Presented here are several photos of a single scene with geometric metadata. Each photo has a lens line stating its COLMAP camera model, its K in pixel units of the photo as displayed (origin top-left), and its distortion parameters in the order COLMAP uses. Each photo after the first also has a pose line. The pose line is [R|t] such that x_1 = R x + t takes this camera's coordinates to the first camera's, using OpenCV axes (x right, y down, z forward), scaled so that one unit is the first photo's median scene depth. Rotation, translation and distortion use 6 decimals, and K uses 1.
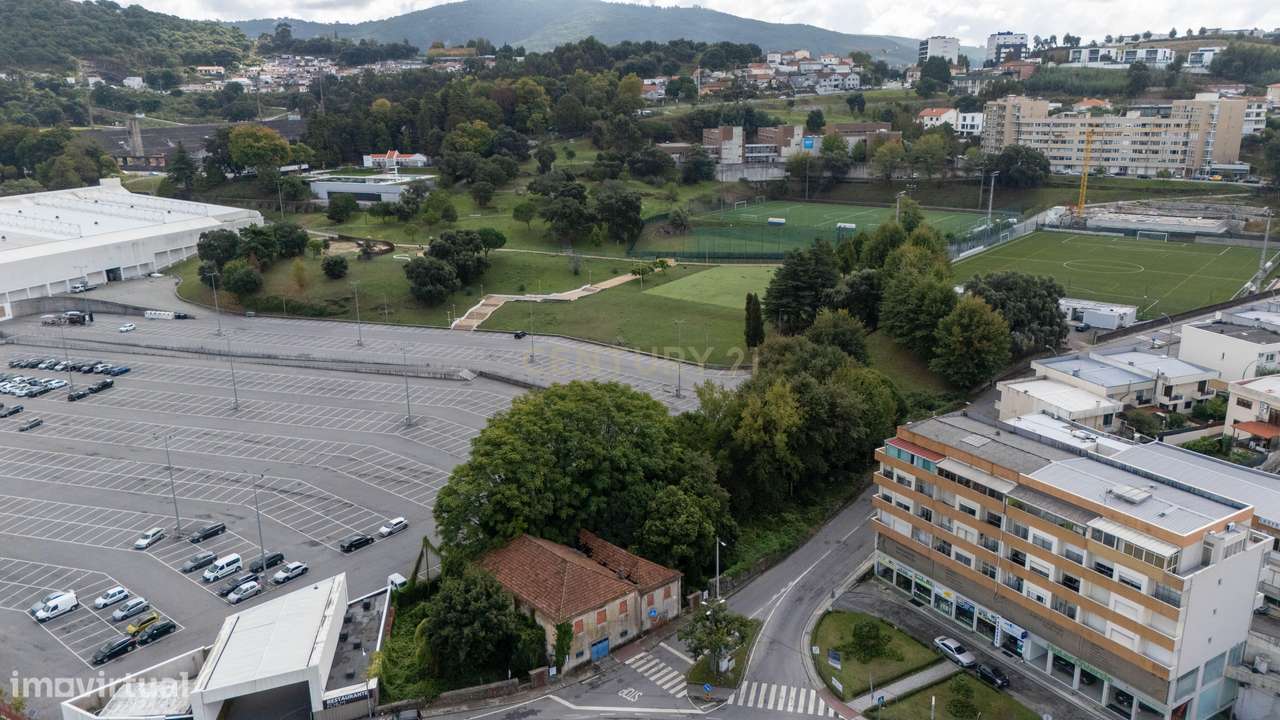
lens RADIAL K [[940.5, 0, 640.0], [0, 940.5, 360.0], [0, 0, 1]] dist [0.078607, -0.082831]
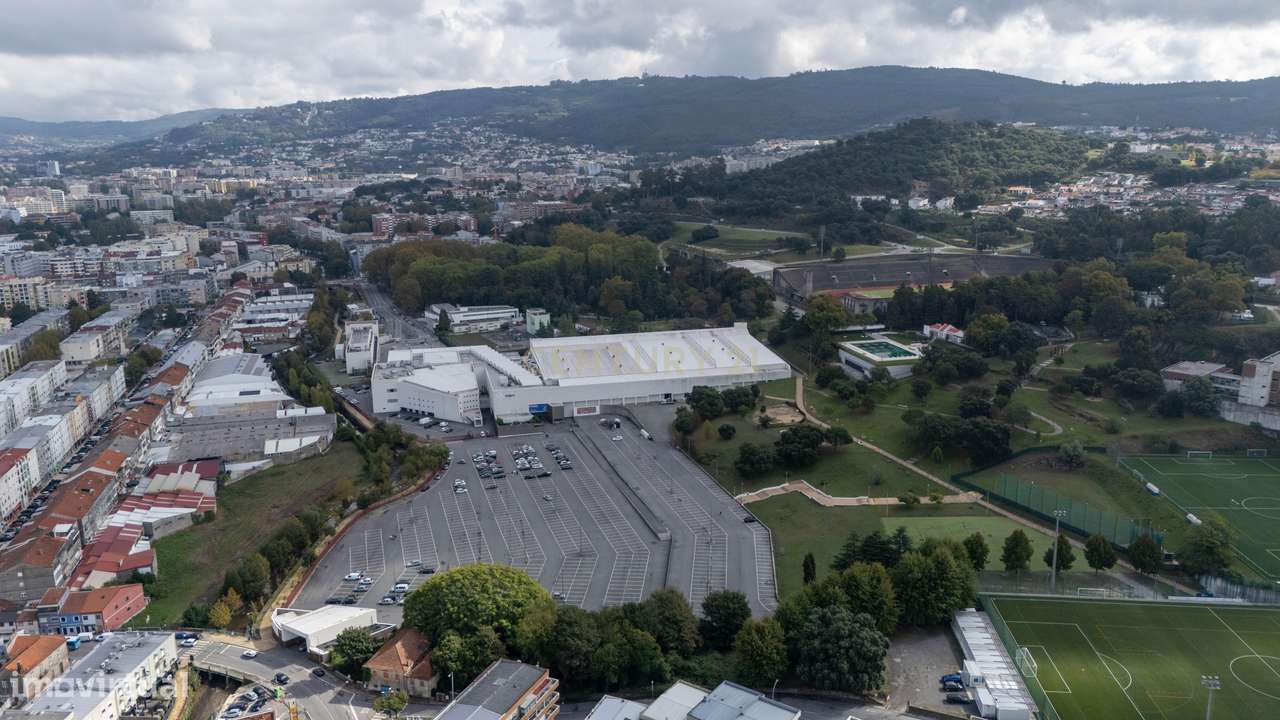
lens RADIAL K [[940.5, 0, 640.0], [0, 940.5, 360.0], [0, 0, 1]] dist [0.078607, -0.082831]
pose [[0.558375, 0.194358, -0.806500, 0.906031], [-0.226234, 0.970996, 0.077367, -0.347865], [0.798145, 0.139258, 0.586150, 0.041062]]
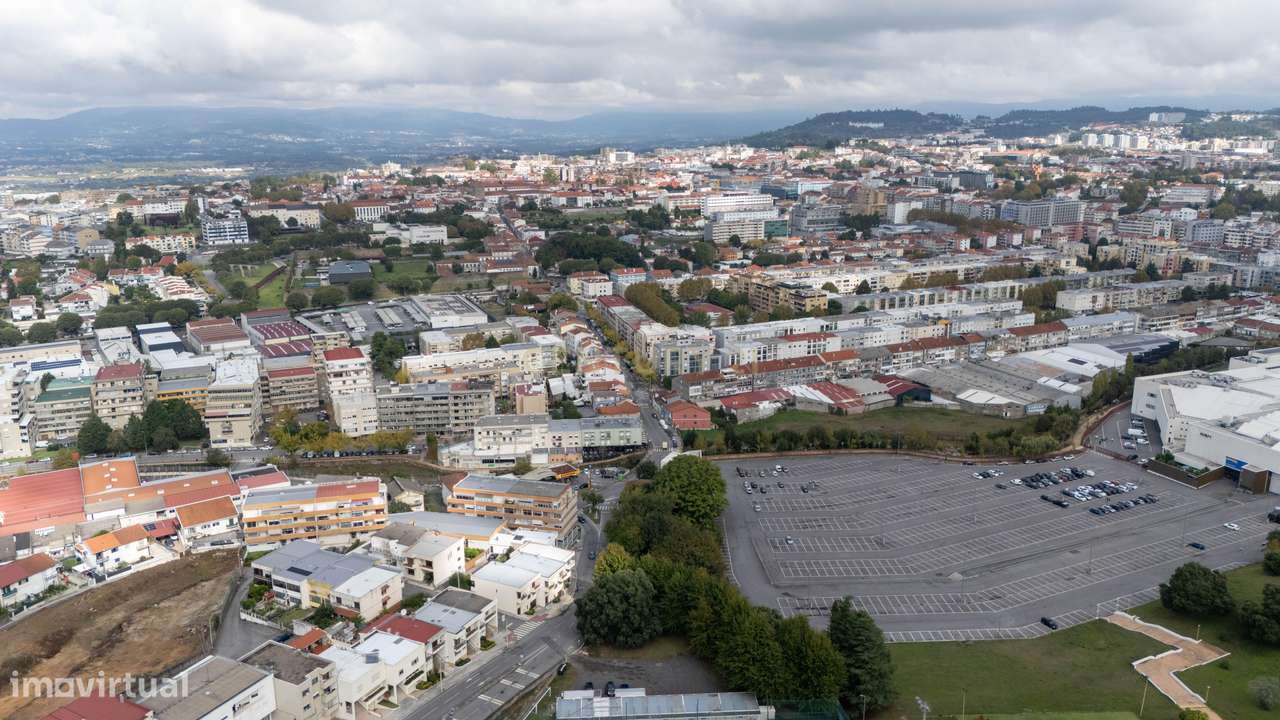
lens RADIAL K [[936.1, 0, 640.0], [0, 936.1, 360.0], [0, 0, 1]] dist [0.109267, -0.135594]
pose [[-0.737188, 0.180433, -0.651152, 0.902398], [-0.174127, 0.880407, 0.441093, -0.722969], [0.652866, 0.438552, -0.617607, 1.329640]]
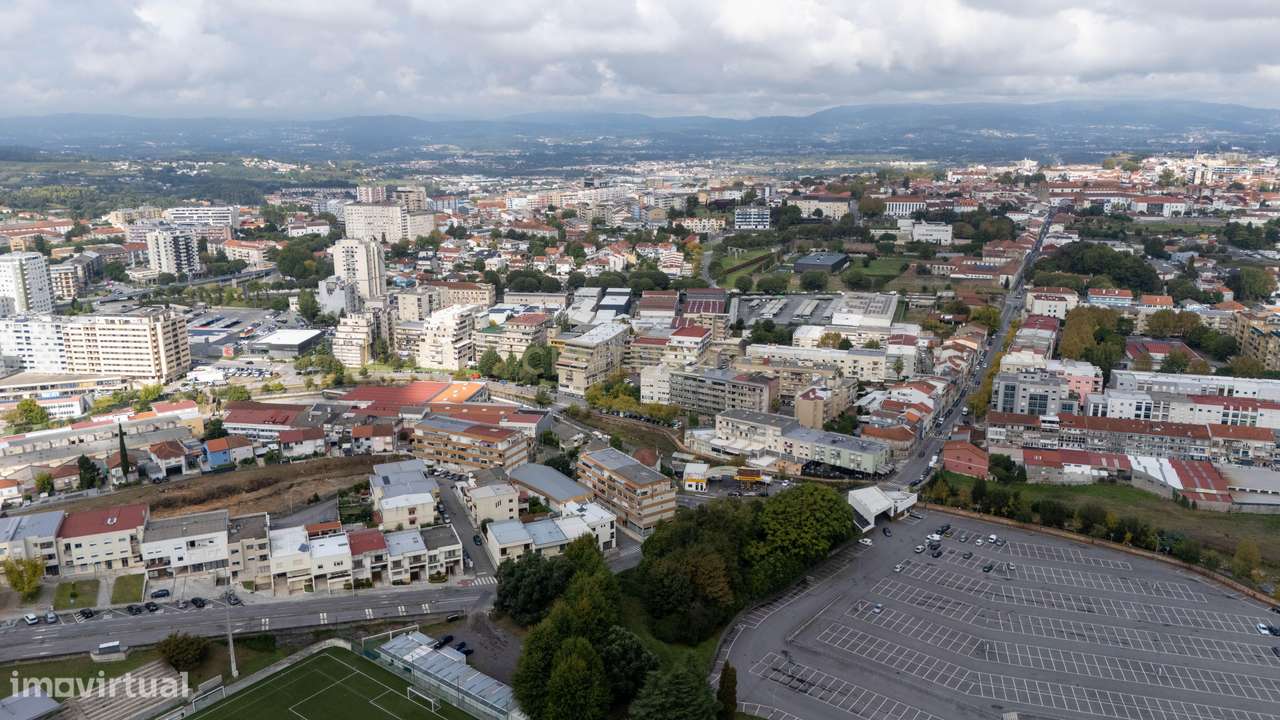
lens RADIAL K [[940.5, 0, 640.0], [0, 940.5, 360.0], [0, 0, 1]] dist [0.078607, -0.082831]
pose [[-0.999477, 0.020781, -0.024781, 0.214575], [0.005389, 0.862528, 0.505981, -0.788612], [0.031889, 0.505582, -0.862189, 1.590137]]
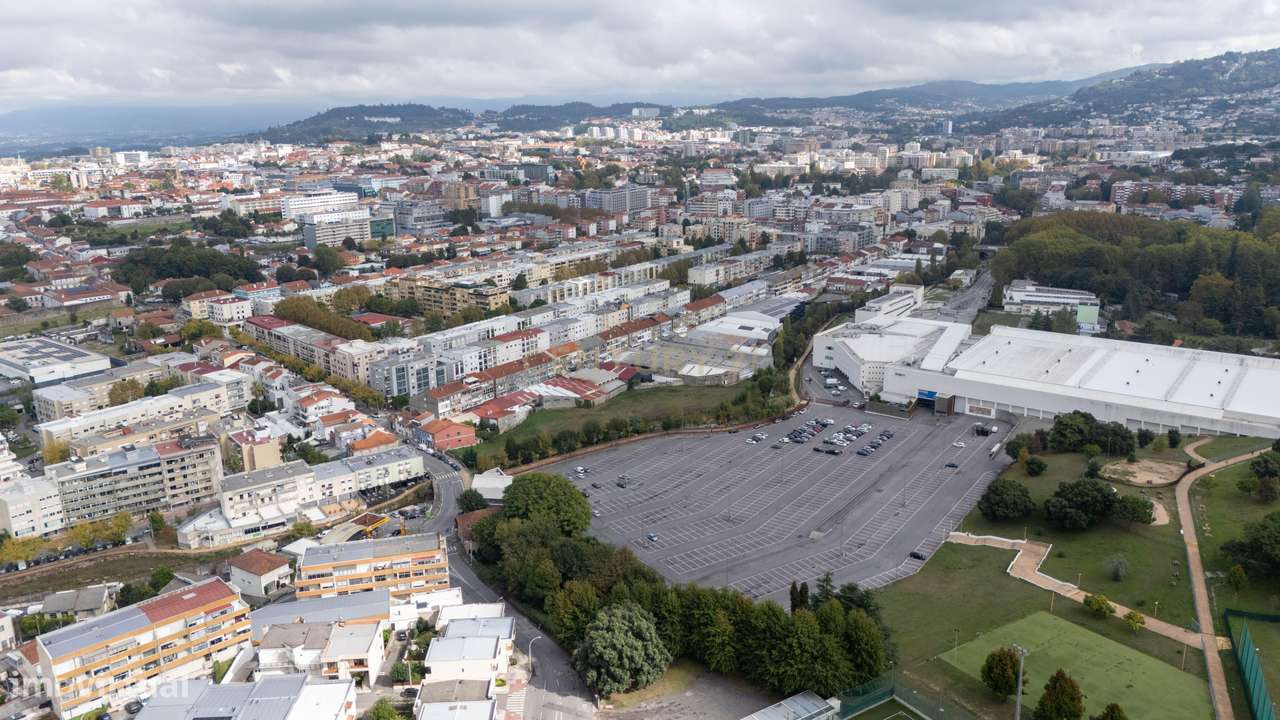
lens RADIAL K [[940.5, 0, 640.0], [0, 940.5, 360.0], [0, 0, 1]] dist [0.078607, -0.082831]
pose [[-0.311893, 0.258470, -0.914284, 1.072715], [-0.243680, 0.908337, 0.339917, -0.610973], [0.918337, 0.328810, -0.220320, 0.934911]]
